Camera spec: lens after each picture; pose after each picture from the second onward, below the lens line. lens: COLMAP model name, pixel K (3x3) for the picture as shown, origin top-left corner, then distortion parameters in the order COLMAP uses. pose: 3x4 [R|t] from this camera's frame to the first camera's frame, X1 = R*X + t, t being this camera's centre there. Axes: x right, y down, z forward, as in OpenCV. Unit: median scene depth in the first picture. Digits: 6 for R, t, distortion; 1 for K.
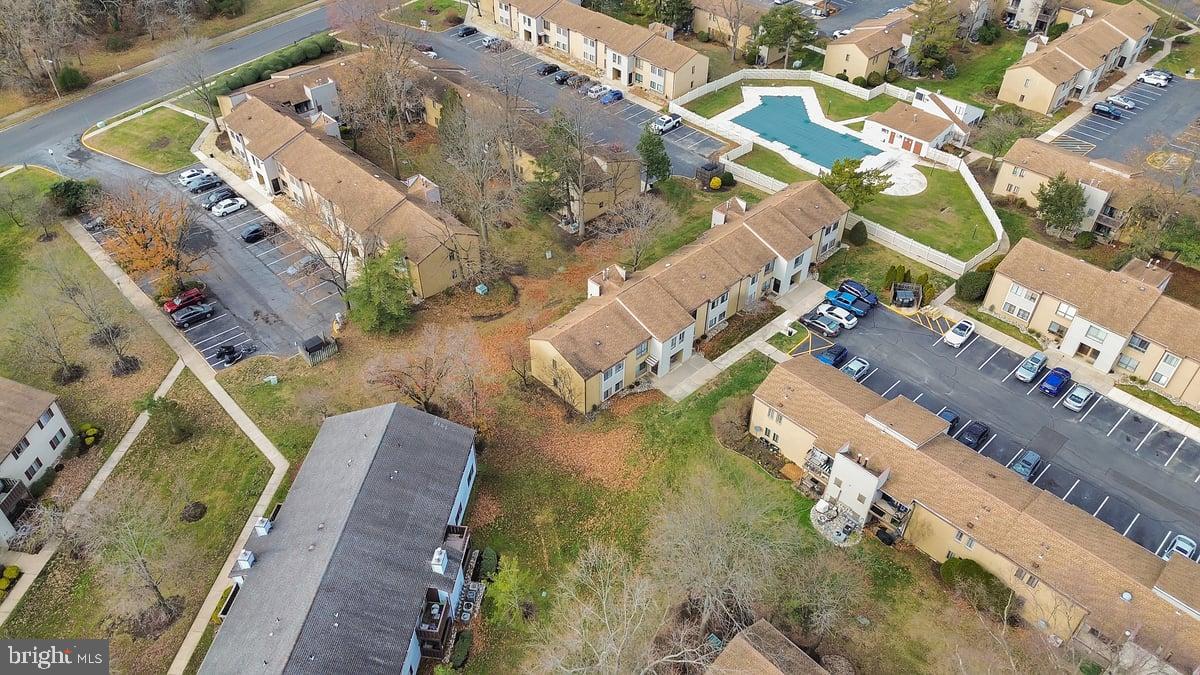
lens RADIAL K [[856.3, 0, 601.3], [0, 856.3, 336.4], [0, 0, 1]] dist [0.006527, -0.003845]
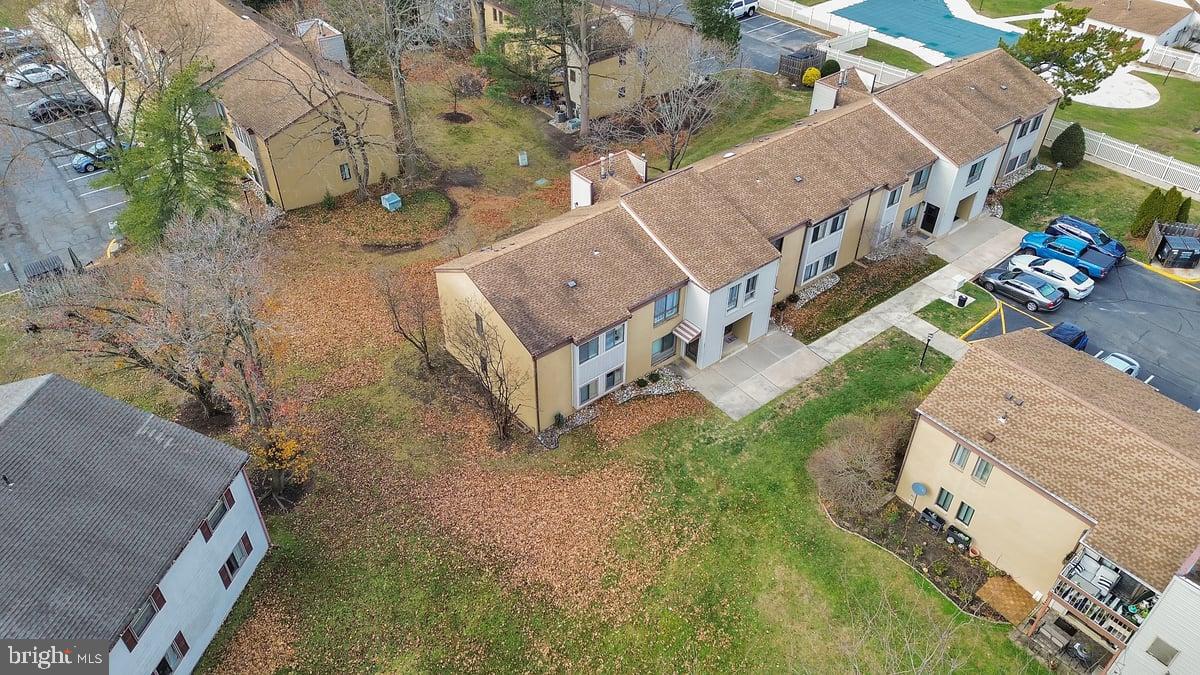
lens RADIAL K [[856.3, 0, 597.8], [0, 856.3, 339.1], [0, 0, 1]] dist [0.006527, -0.003845]
pose [[0.996490, 0.052383, -0.065299, 0.038388], [-0.054349, 0.998109, -0.028703, 0.046411], [0.063672, 0.032151, 0.997453, 0.483149]]
